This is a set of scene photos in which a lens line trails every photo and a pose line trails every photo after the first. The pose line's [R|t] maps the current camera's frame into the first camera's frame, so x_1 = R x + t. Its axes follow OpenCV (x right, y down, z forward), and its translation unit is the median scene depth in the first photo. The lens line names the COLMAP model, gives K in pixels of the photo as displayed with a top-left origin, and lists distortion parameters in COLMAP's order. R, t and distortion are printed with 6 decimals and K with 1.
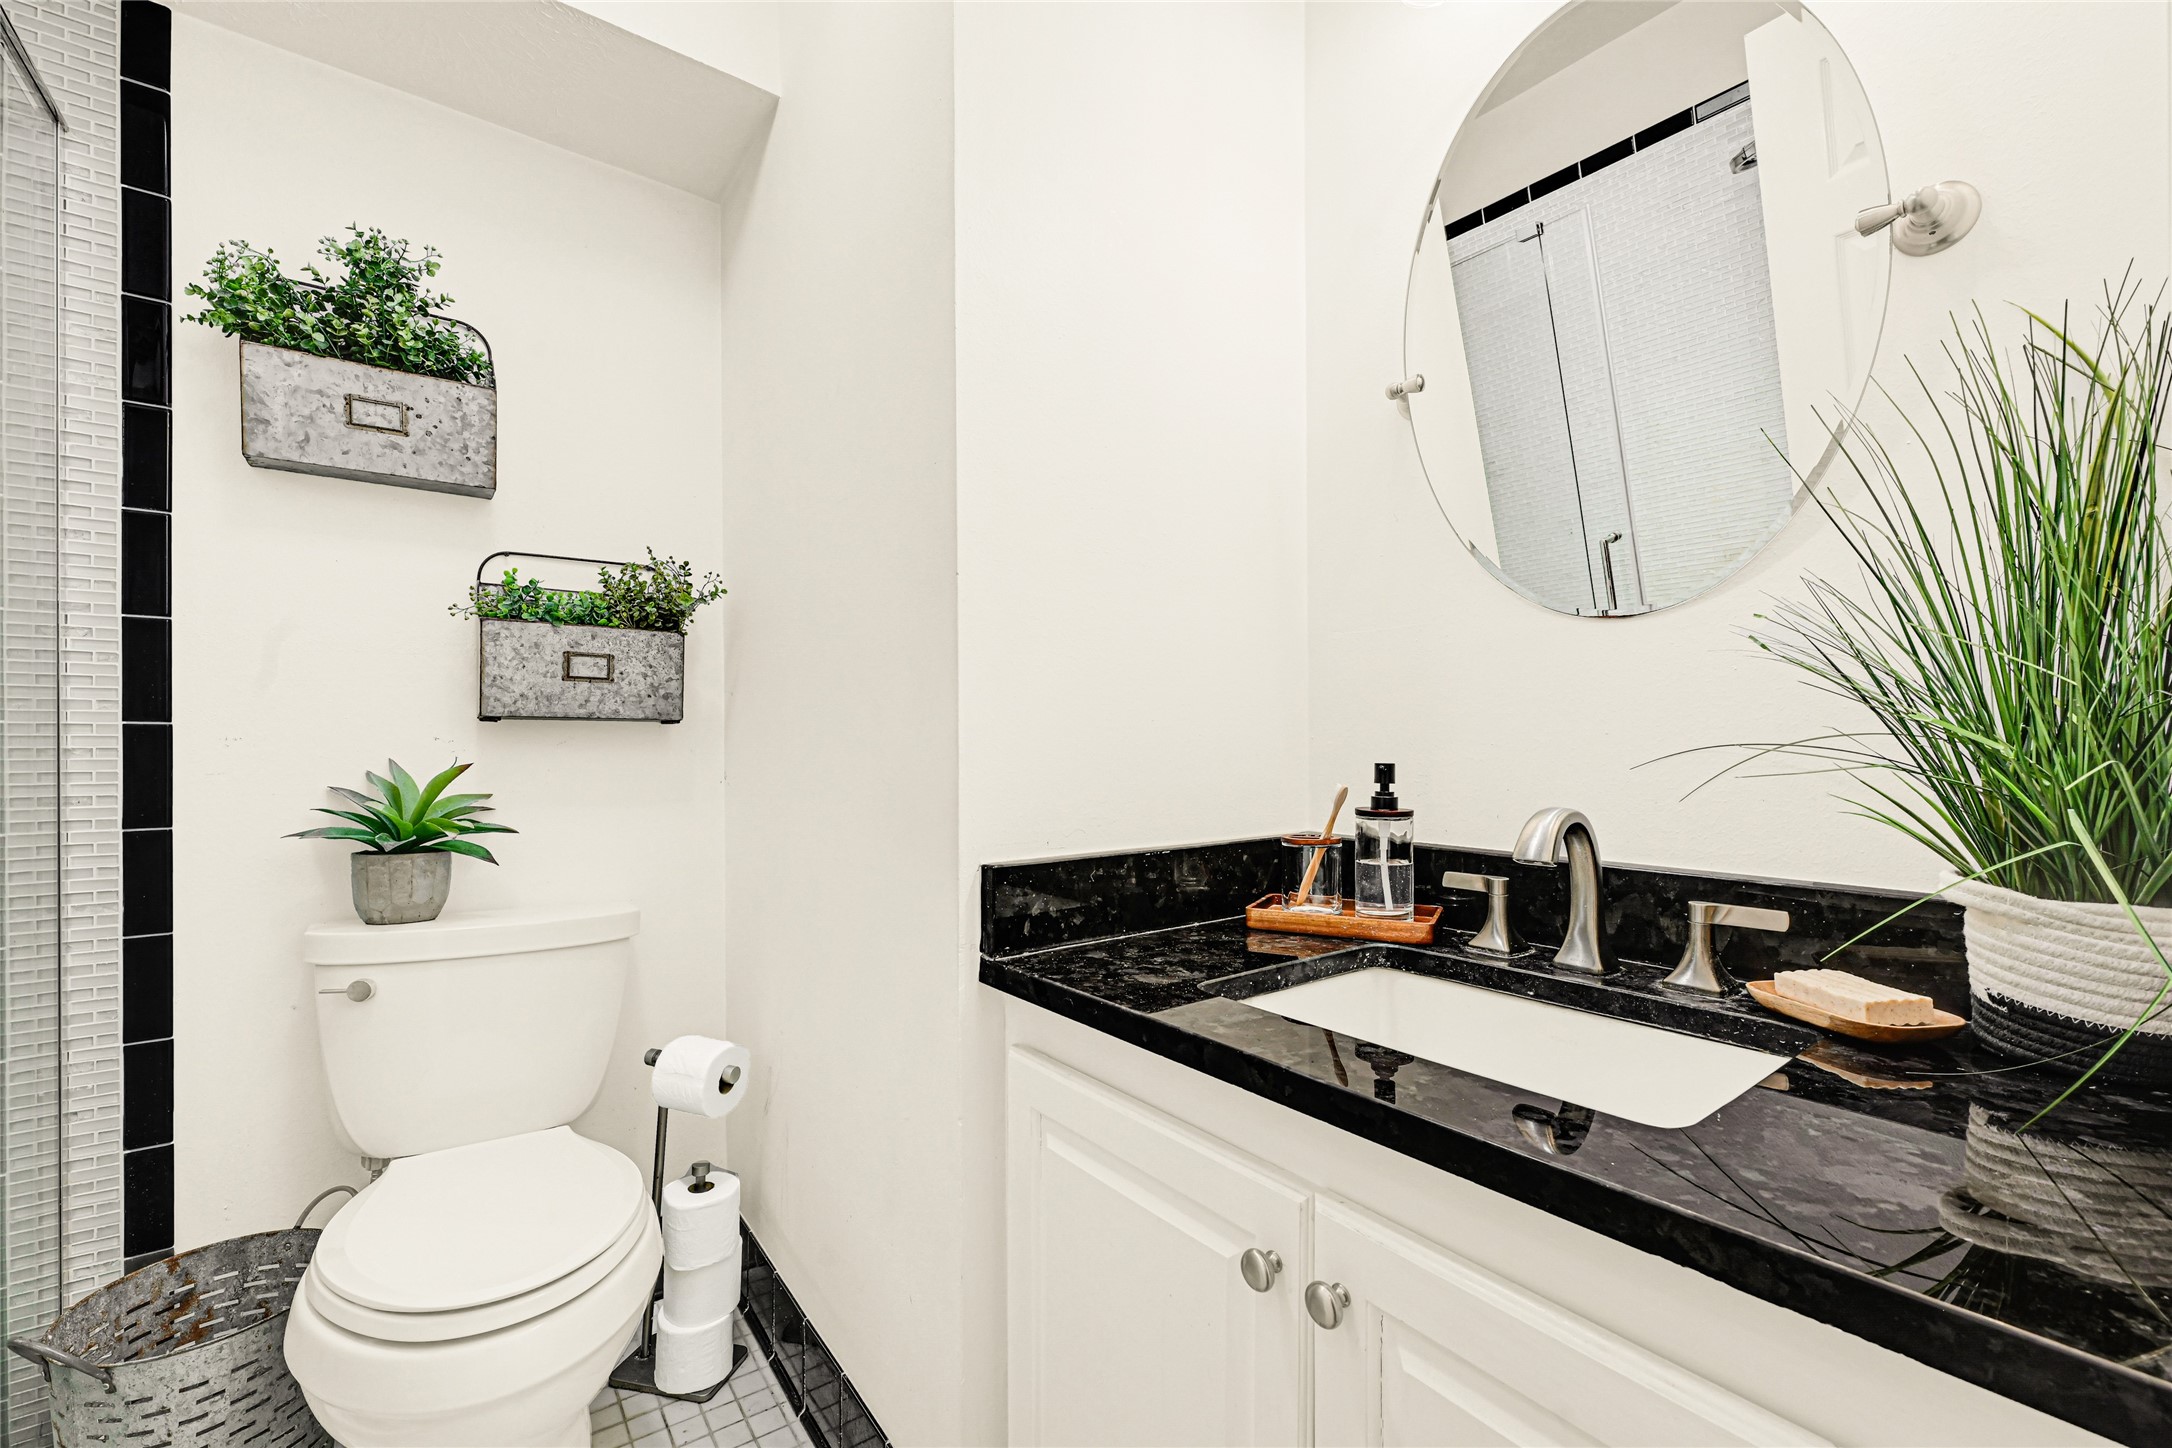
lens RADIAL K [[898.3, 0, 1086.0], [0, 898.3, 724.0], [0, 0, 1]] dist [-0.001214, -0.000125]
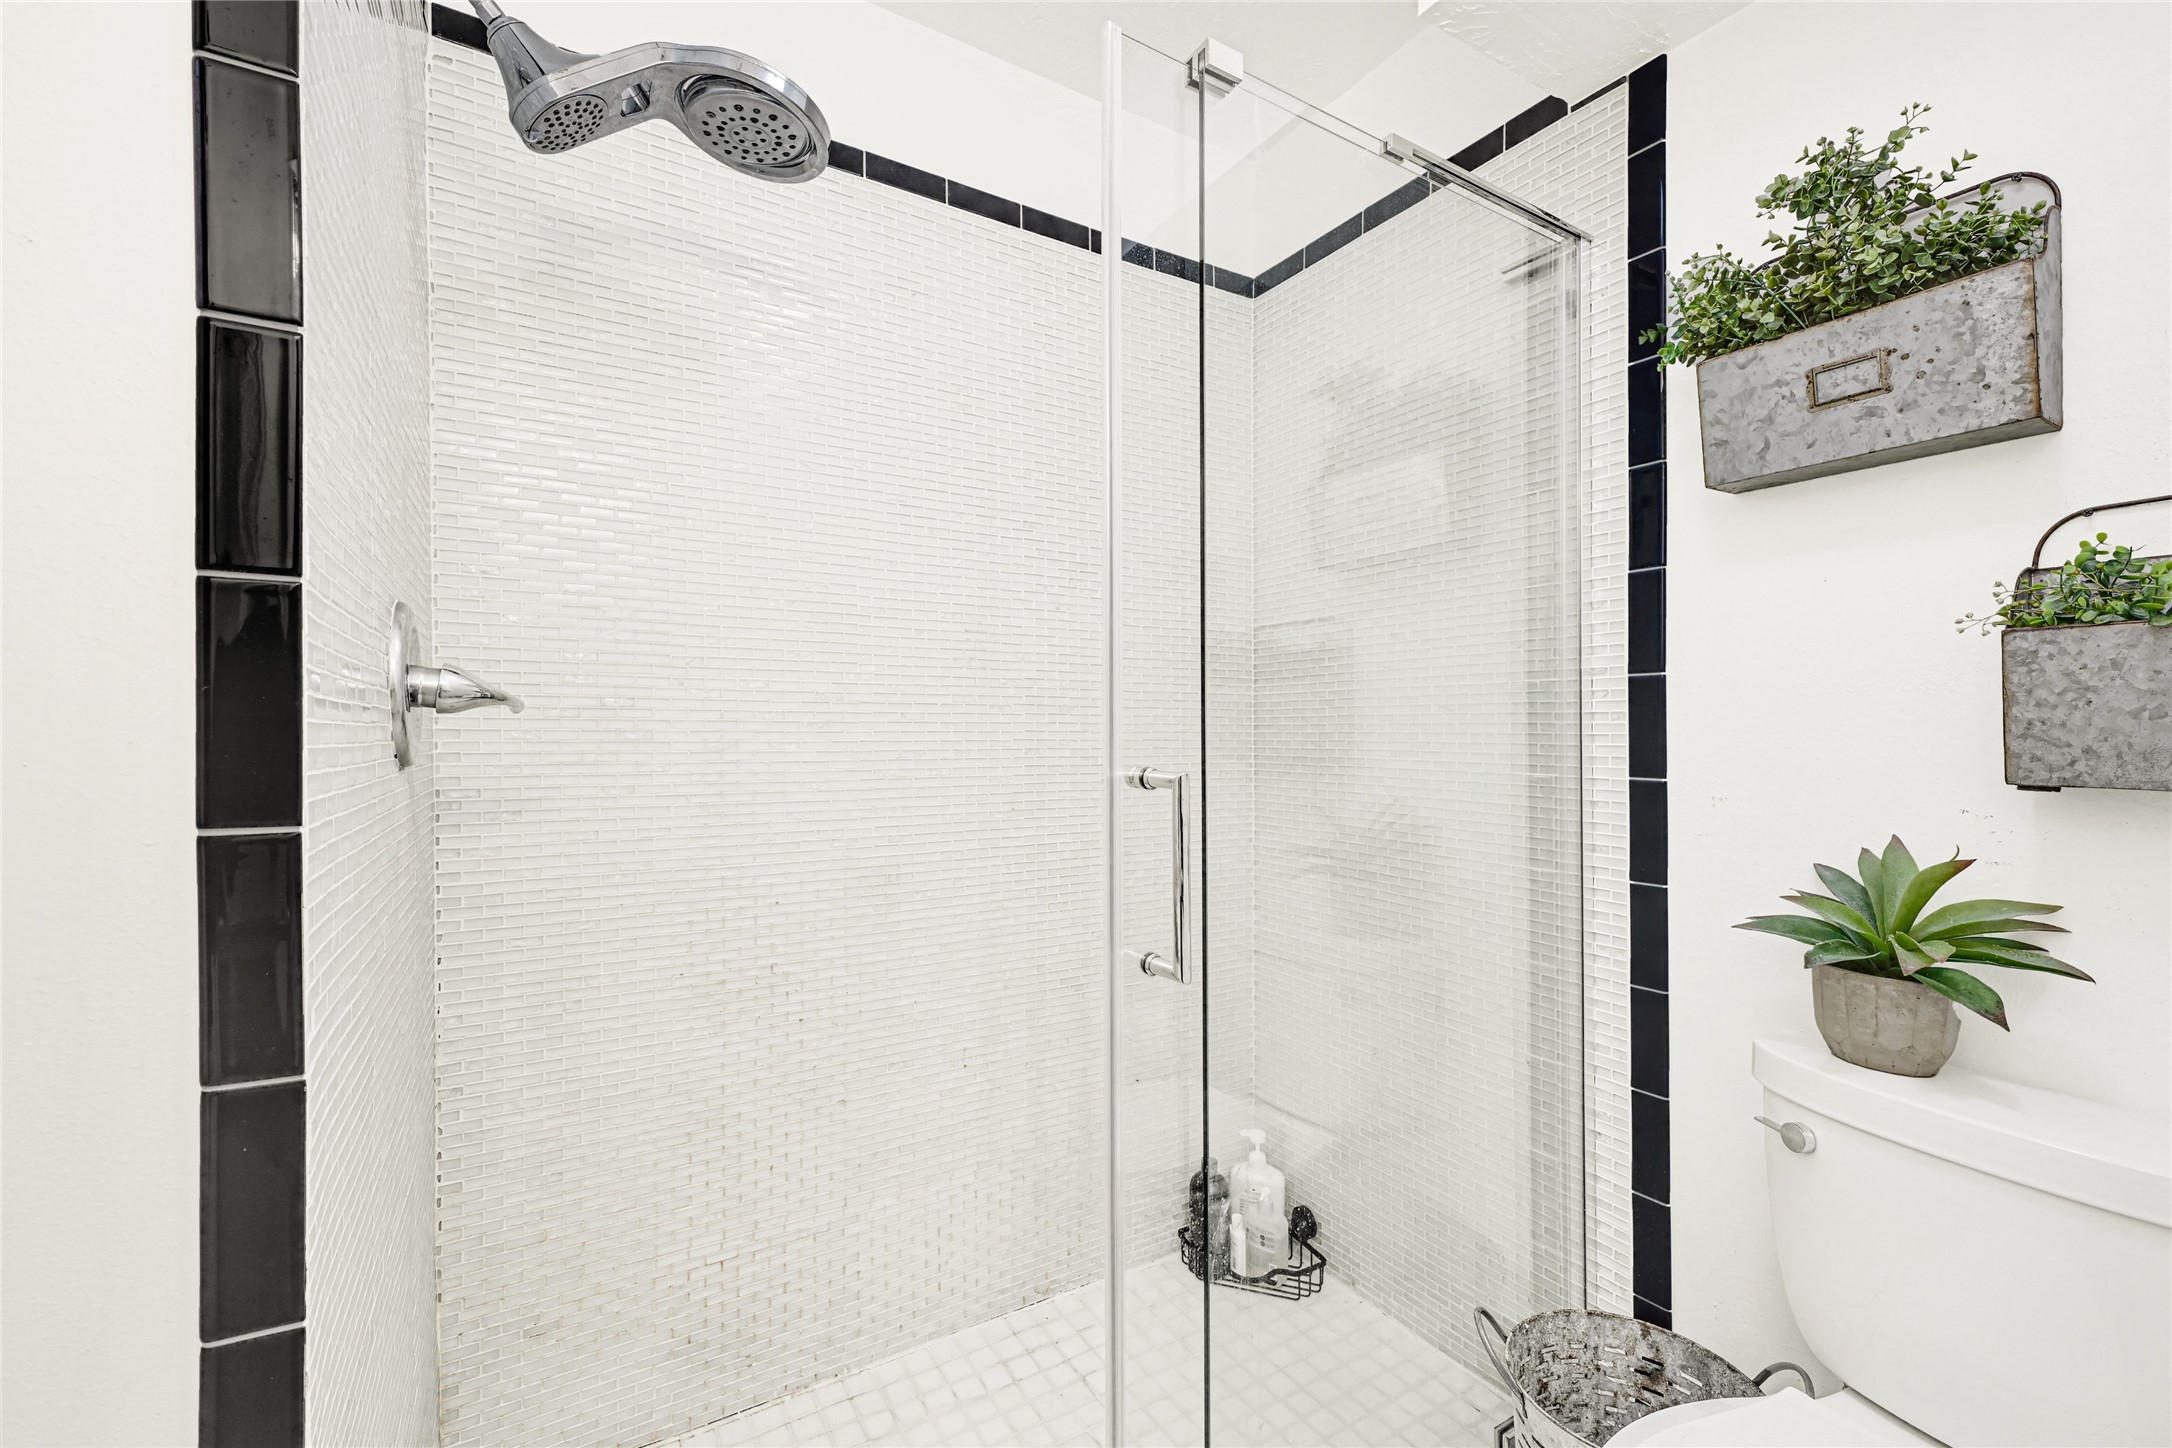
lens RADIAL K [[898.3, 0, 1086.0], [0, 898.3, 724.0], [0, 0, 1]] dist [-0.001214, -0.000125]
pose [[-0.102663, -0.001306, -0.994715, 0.026548], [0.022074, 0.999750, -0.003591, -0.065074], [0.994471, -0.022326, -0.102608, 0.424919]]
